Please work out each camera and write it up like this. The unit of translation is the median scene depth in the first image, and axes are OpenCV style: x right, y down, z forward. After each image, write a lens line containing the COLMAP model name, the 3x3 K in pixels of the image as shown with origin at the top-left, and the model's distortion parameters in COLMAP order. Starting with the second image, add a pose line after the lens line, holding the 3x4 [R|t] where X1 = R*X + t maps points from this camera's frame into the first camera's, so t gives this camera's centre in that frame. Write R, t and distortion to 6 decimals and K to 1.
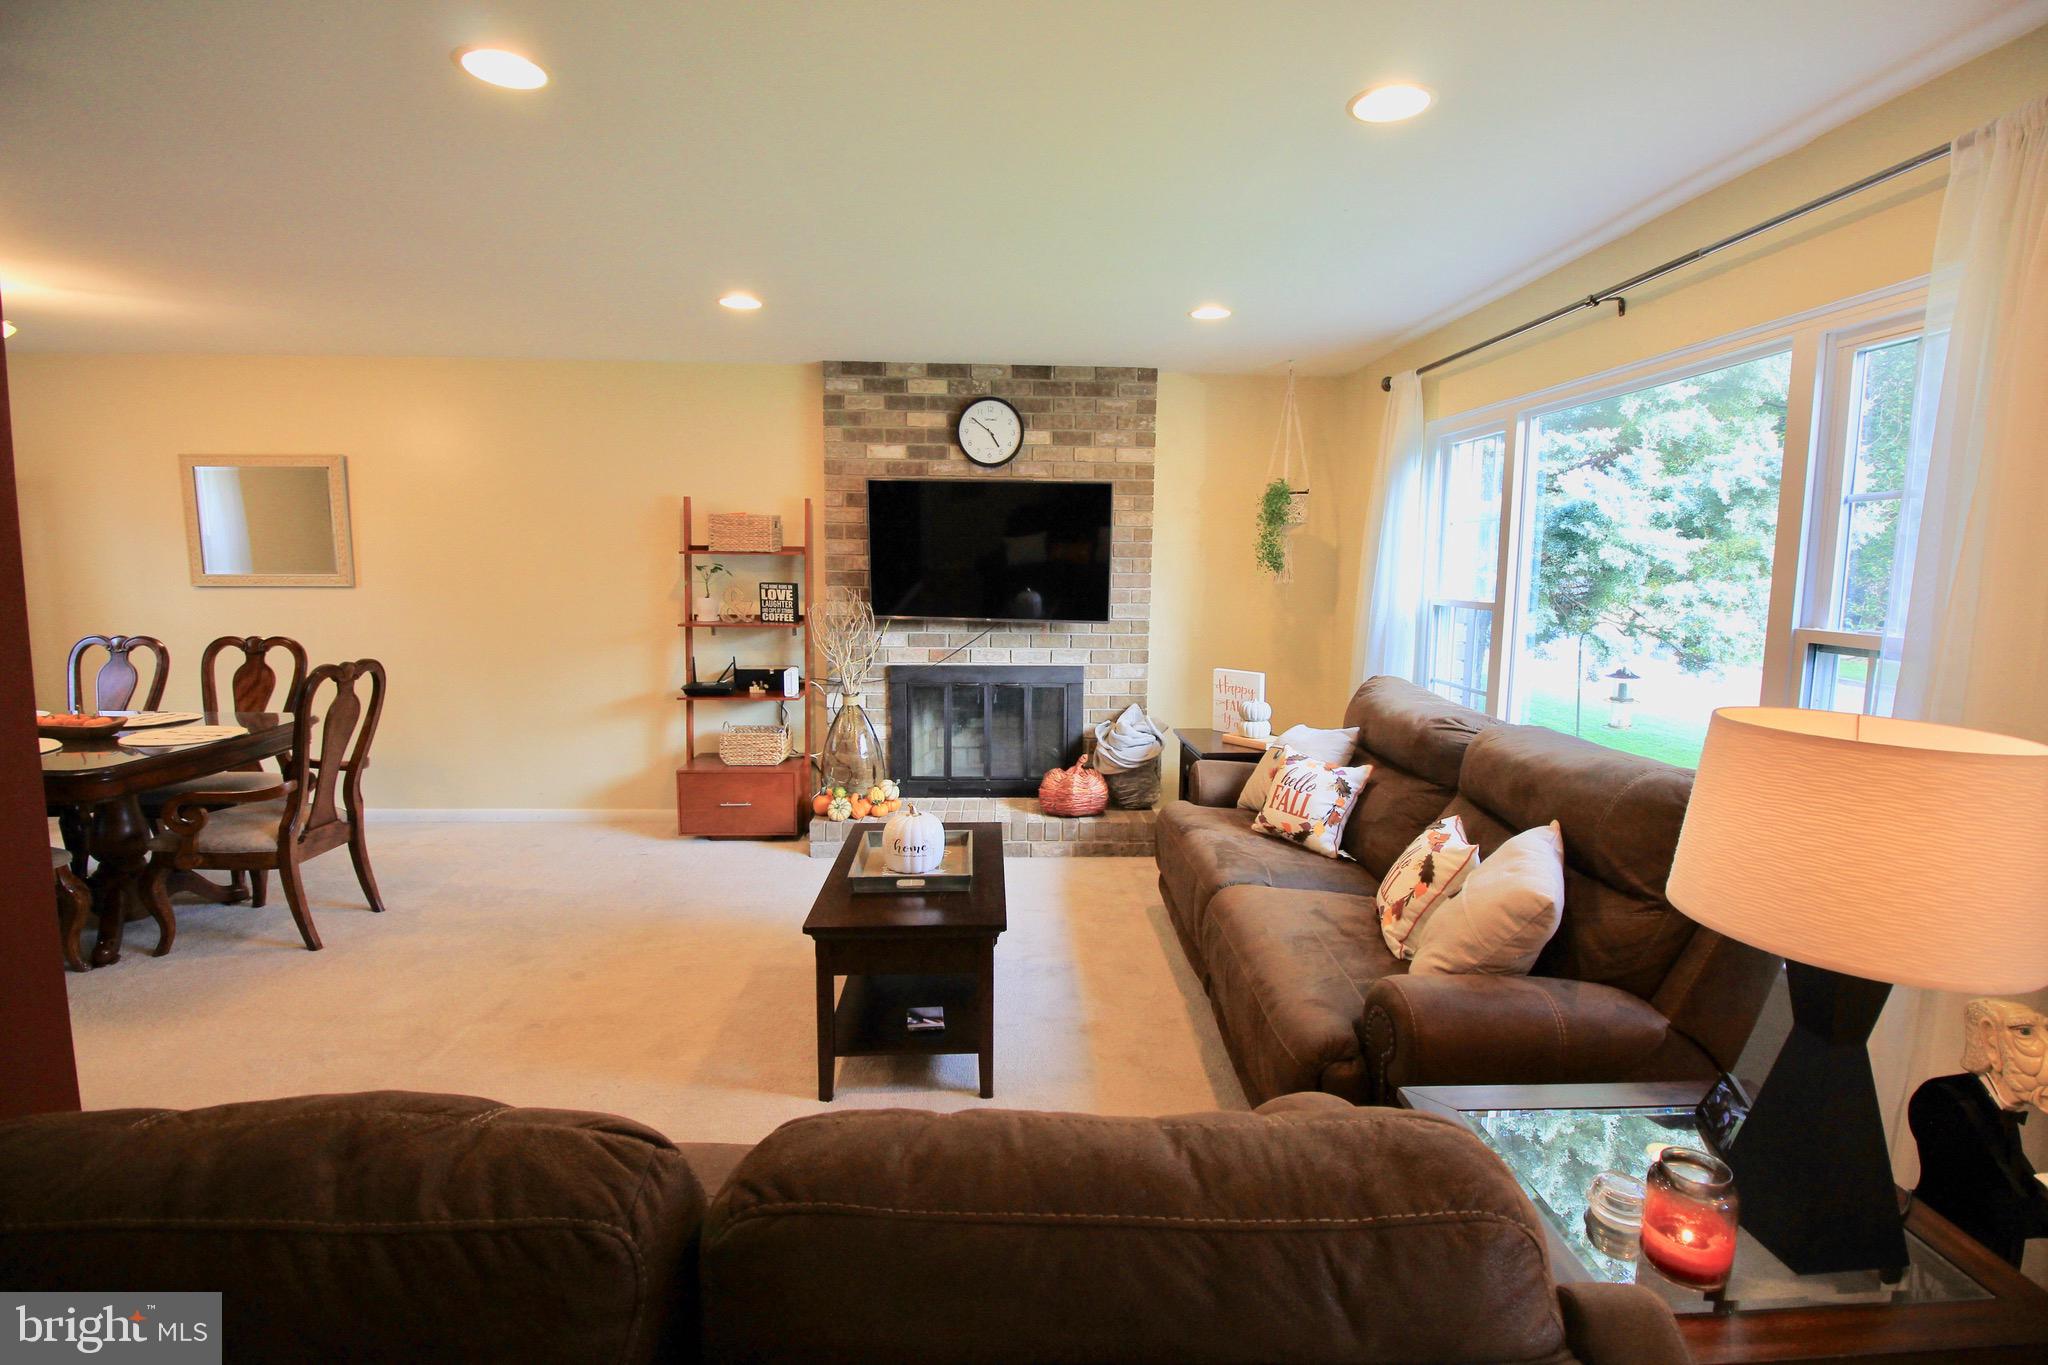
lens RADIAL K [[954.0, 0, 1033.1], [0, 954.0, 666.7], [0, 0, 1]] dist [-0.004588, -0.009599]
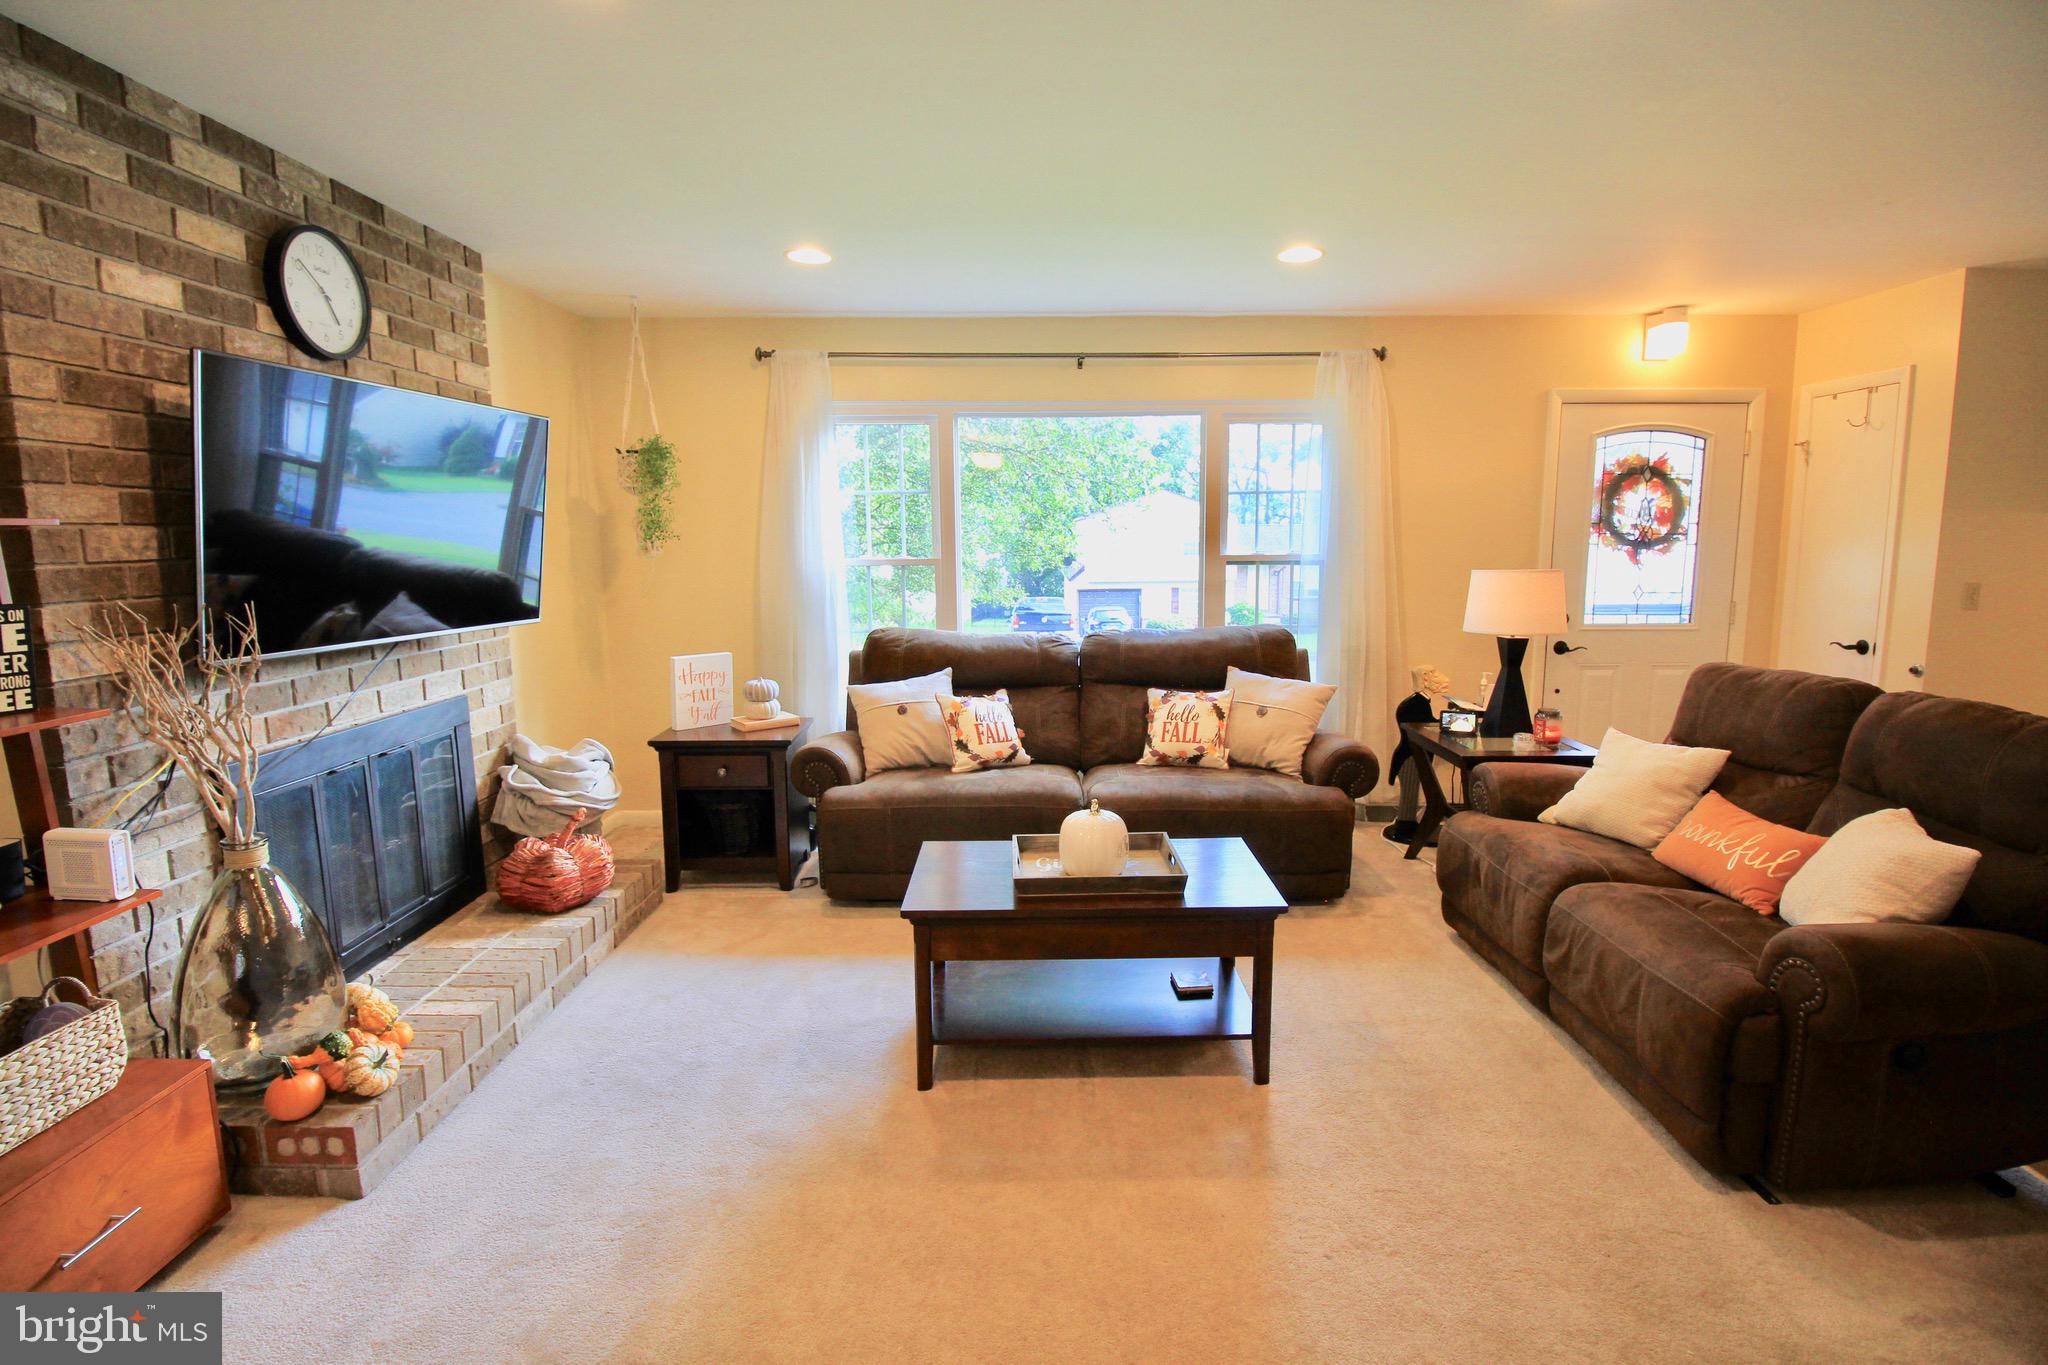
lens RADIAL K [[954.0, 0, 1046.5], [0, 954.0, 666.0], [0, 0, 1]] dist [-0.004588, -0.009599]
pose [[0.030863, -0.149230, 0.988321, -0.594005], [0.121037, 0.982073, 0.144506, -0.068478], [-0.992168, 0.115164, 0.048373, 0.598034]]
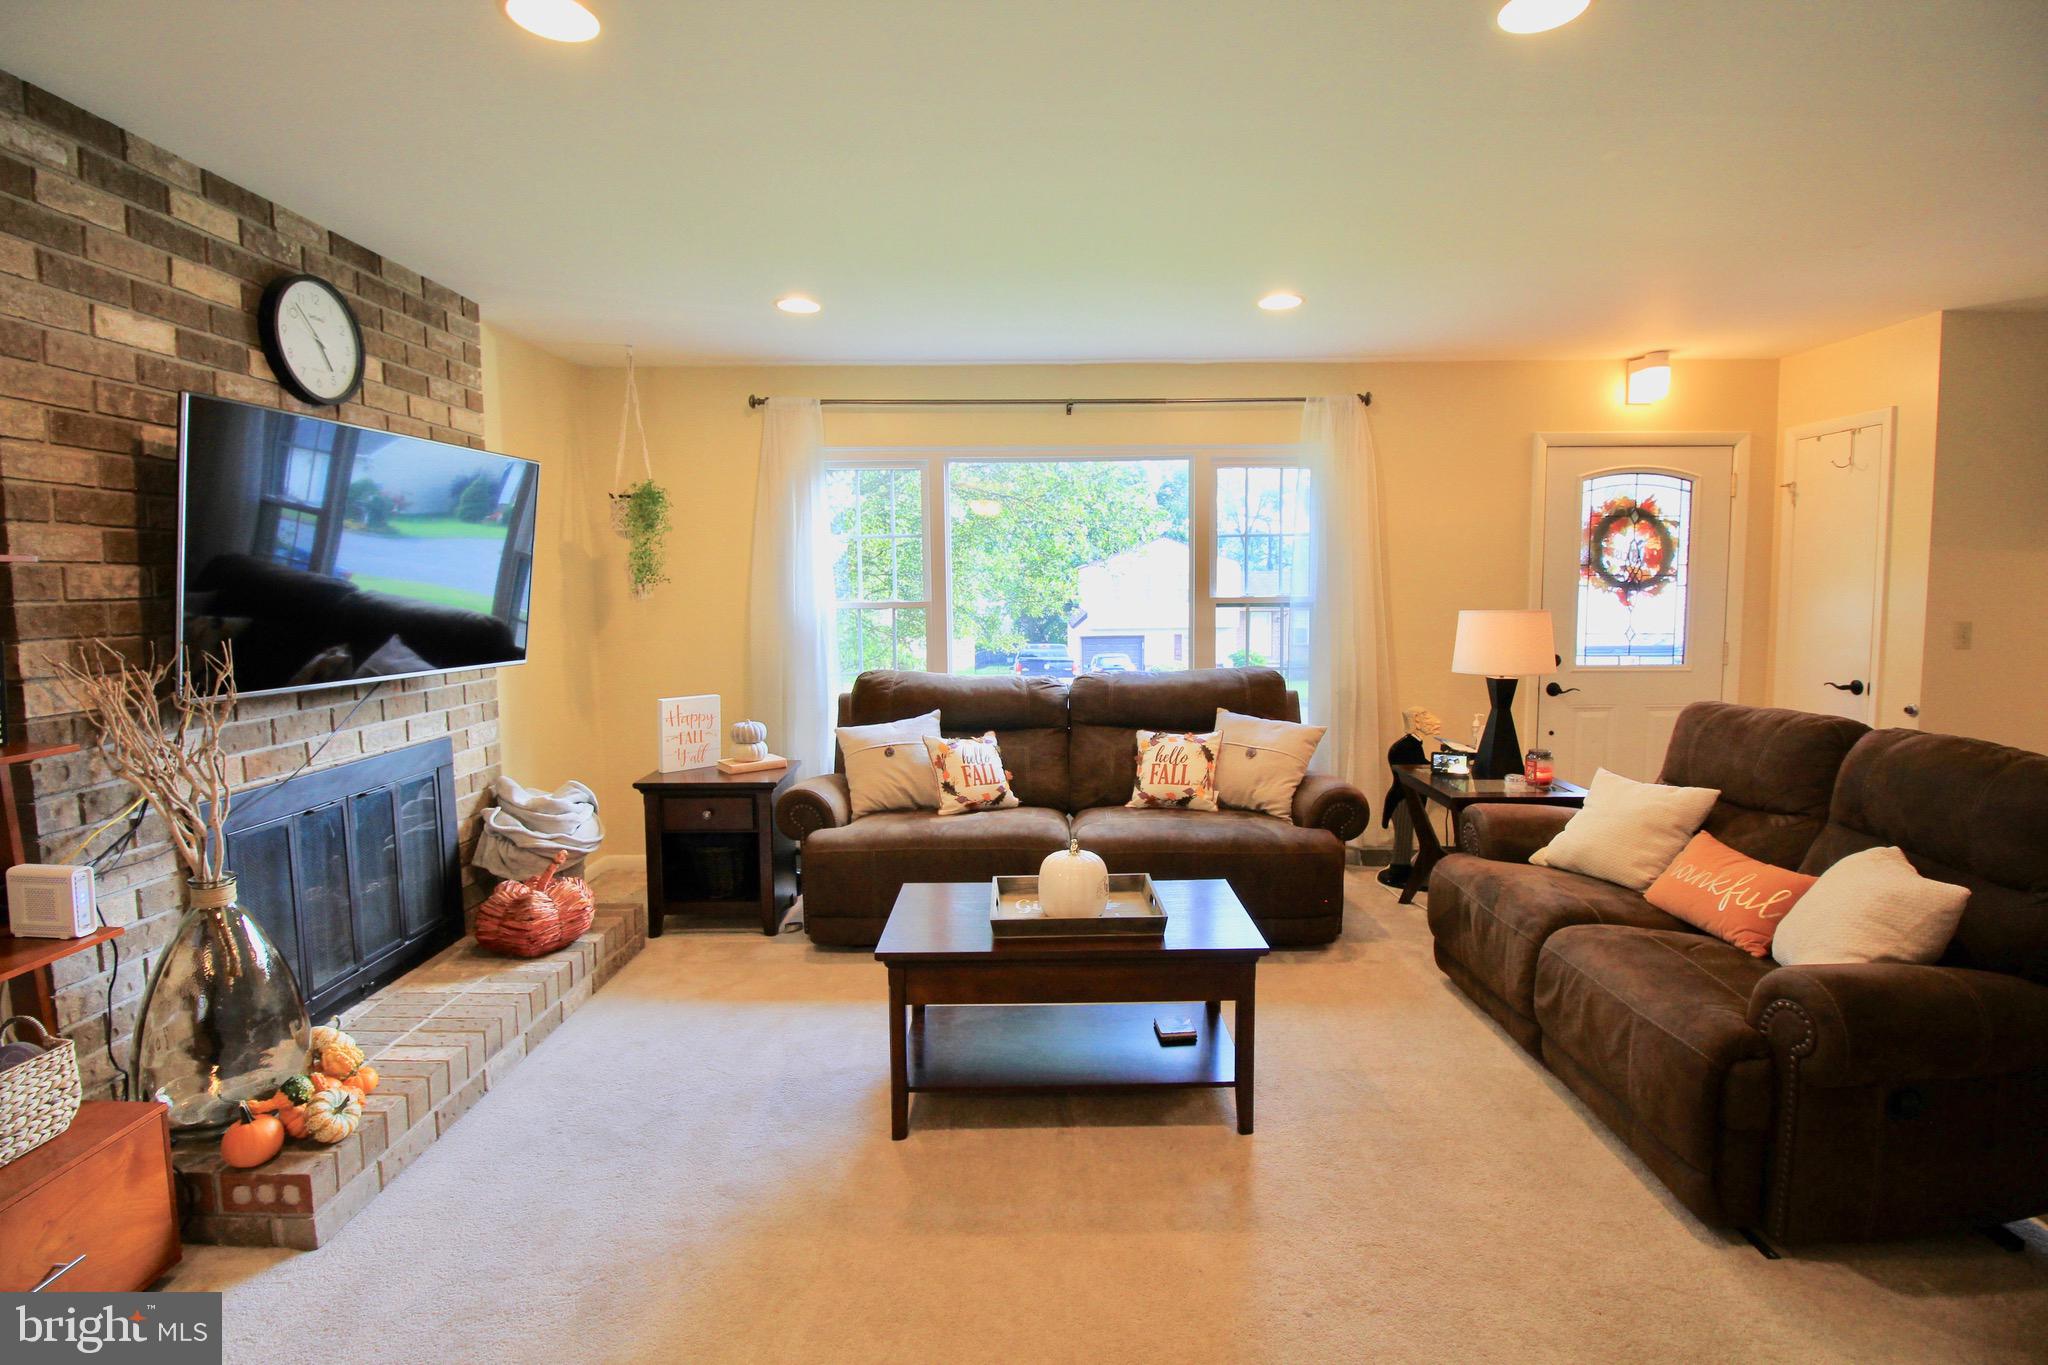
lens RADIAL K [[954.0, 0, 1045.7], [0, 954.0, 663.2], [0, 0, 1]] dist [-0.004588, -0.009599]
pose [[0.036758, -0.097147, 0.994591, -0.593115], [0.123507, 0.988075, 0.091946, -0.061654], [-0.991663, 0.119460, 0.048318, 0.583992]]
